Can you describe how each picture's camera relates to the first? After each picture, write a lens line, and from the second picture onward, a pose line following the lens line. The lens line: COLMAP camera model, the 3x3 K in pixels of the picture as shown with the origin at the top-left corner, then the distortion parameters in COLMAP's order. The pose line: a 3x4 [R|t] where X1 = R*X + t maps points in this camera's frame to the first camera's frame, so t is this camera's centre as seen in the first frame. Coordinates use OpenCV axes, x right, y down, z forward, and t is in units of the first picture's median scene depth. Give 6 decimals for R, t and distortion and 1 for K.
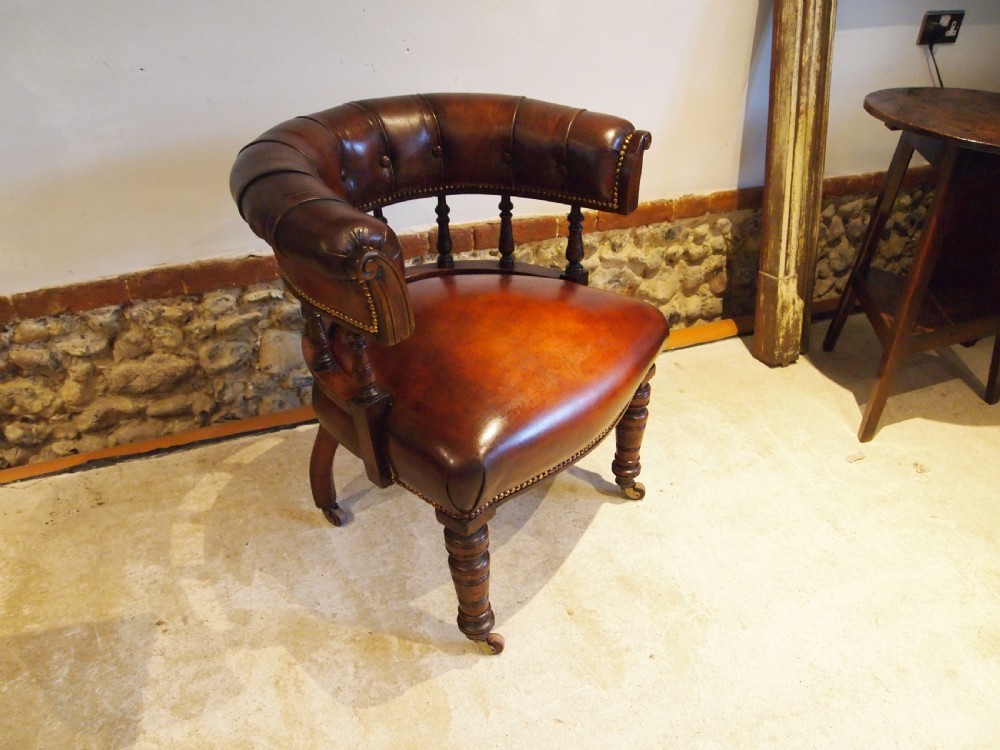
lens RADIAL K [[794.1, 0, 504.7], [0, 794.1, 377.3], [0, 0, 1]] dist [-0.048672, 0.001537]
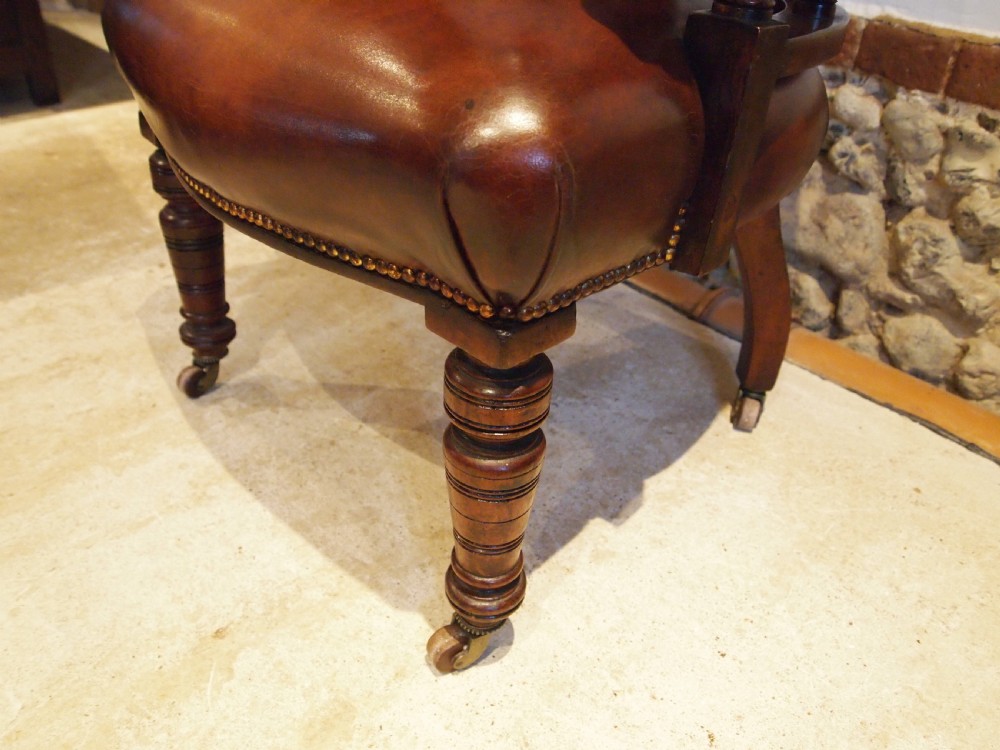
lens RADIAL K [[794.1, 0, 504.7], [0, 794.1, 377.3], [0, 0, 1]] dist [-0.048672, 0.001537]
pose [[0.355265, 0.527166, -0.771935, 0.333919], [-0.526493, 0.795206, 0.300752, -0.035870], [0.772393, 0.299572, 0.560058, 0.665002]]
